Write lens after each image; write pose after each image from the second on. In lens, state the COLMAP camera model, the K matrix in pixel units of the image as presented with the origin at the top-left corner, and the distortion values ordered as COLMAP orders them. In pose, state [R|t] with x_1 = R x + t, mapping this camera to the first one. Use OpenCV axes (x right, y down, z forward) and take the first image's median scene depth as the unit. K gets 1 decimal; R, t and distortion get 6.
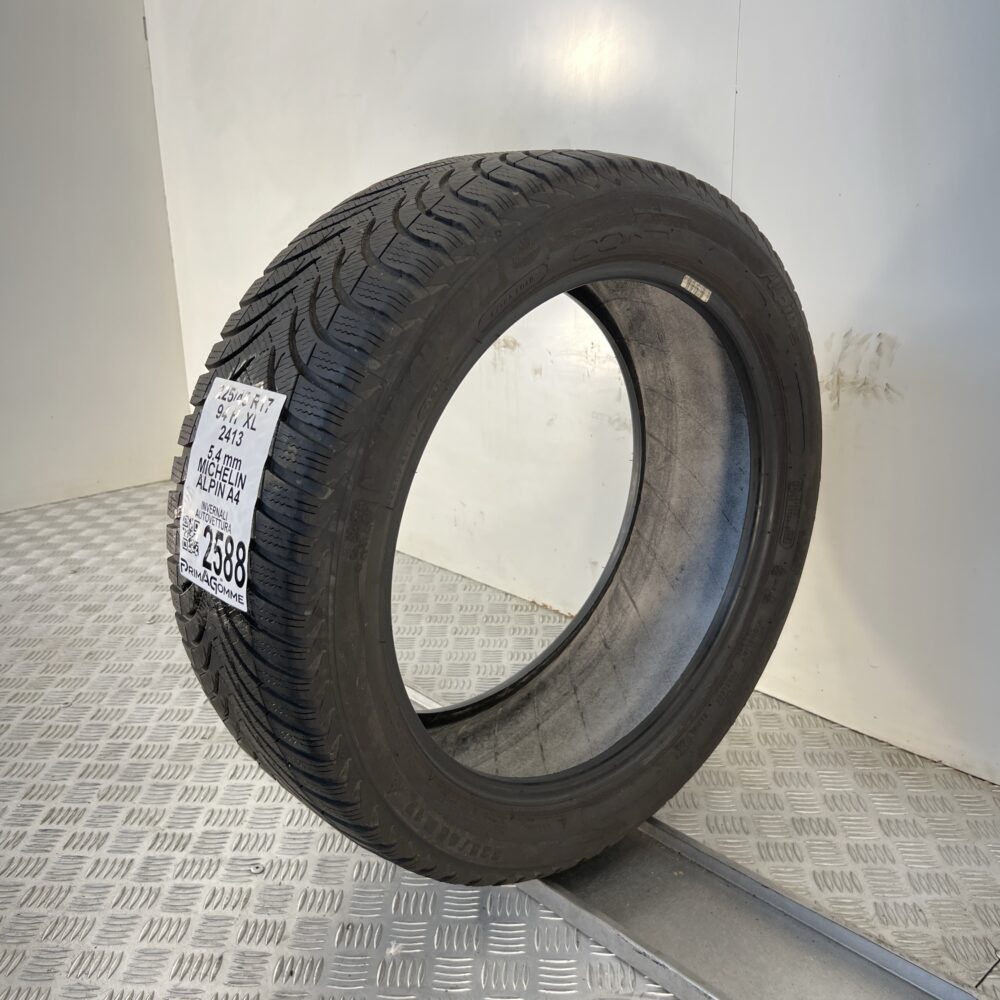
lens RADIAL K [[1025.8, 0, 500.2], [0, 1025.8, 568.8], [0, 0, 1]] dist [0.008835, 0.002597]
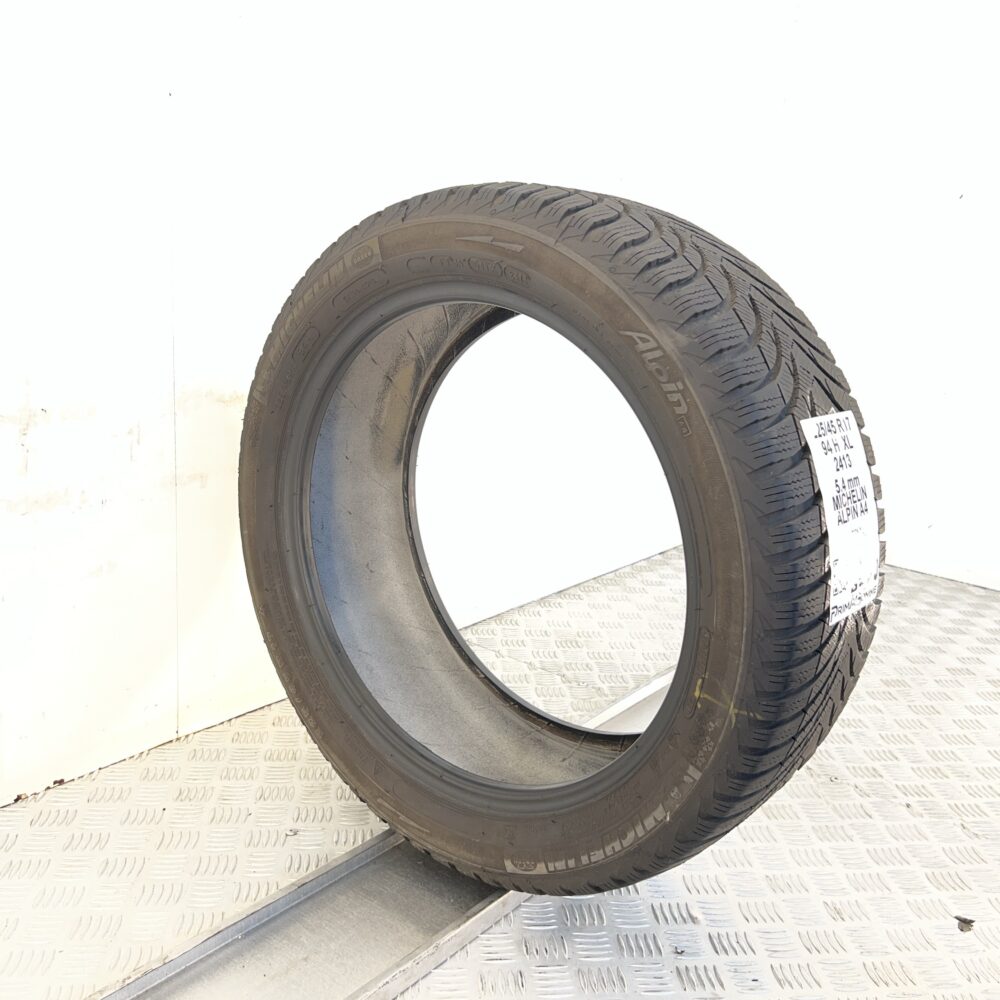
lens RADIAL K [[998.5, 0, 500.0], [0, 998.5, 500.0], [0, 0, 1]] dist [0.060245, -0.003749]
pose [[-0.166298, -0.251923, 0.953352, -1.202877], [0.261571, 0.920908, 0.288978, -0.486169], [-0.950750, 0.297426, -0.087249, 1.432549]]
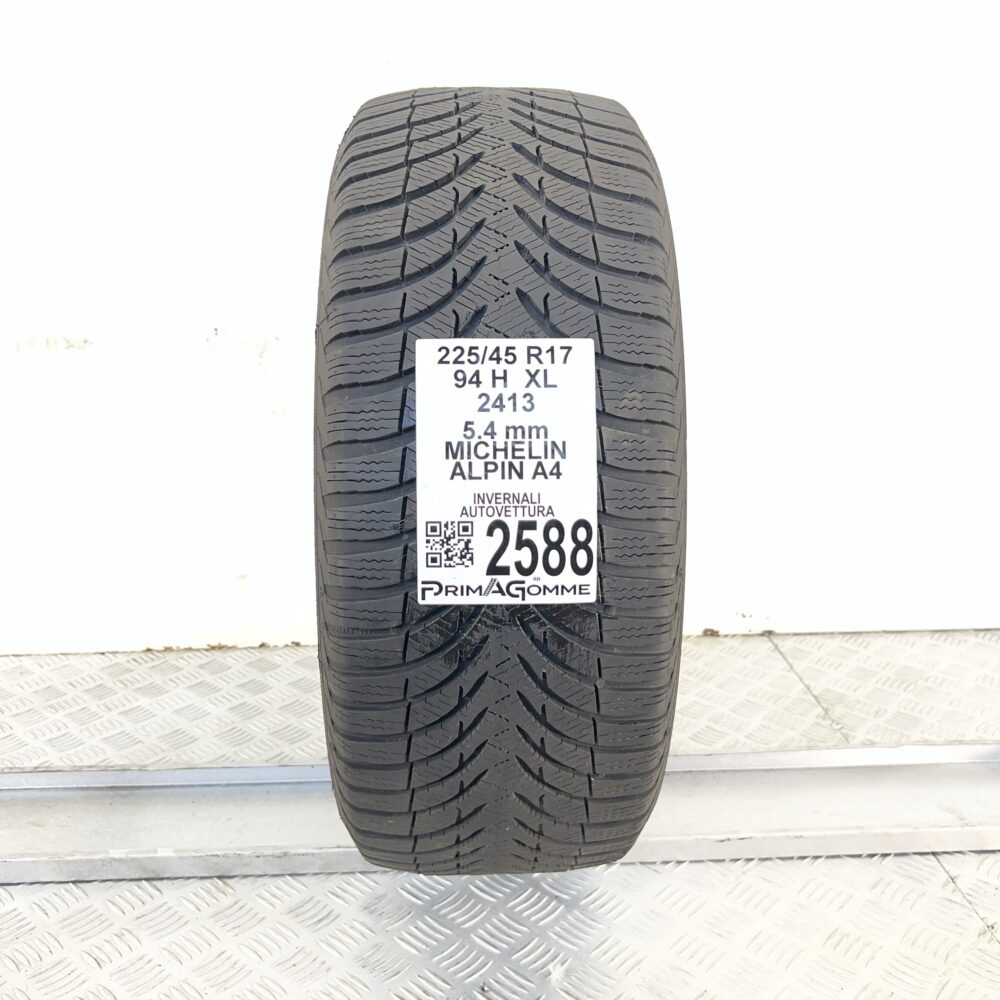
lens RADIAL K [[1076.2, 0, 500.0], [0, 1076.2, 500.0], [0, 0, 1]] dist [0.077810, -0.220330]
pose [[0.635810, -0.222708, 0.739017, -0.899902], [0.262673, 0.962751, 0.064141, -0.110571], [-0.725774, 0.153338, 0.670626, 0.445740]]
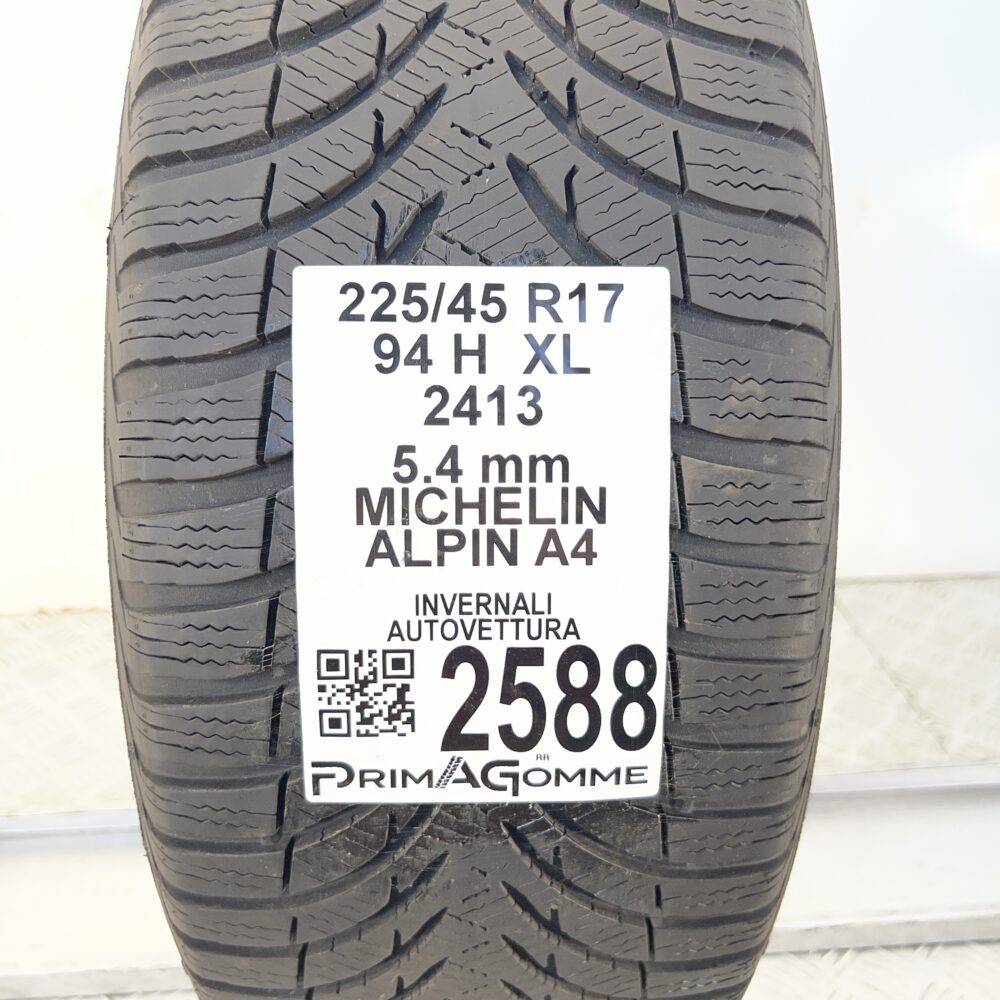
lens RADIAL K [[1076.2, 0, 500.0], [0, 1076.2, 500.0], [0, 0, 1]] dist [0.077810, -0.220330]
pose [[0.638690, -0.315315, 0.701891, -0.548033], [0.254127, 0.947437, 0.194379, -0.171467], [-0.726288, 0.054222, 0.685249, 0.716432]]
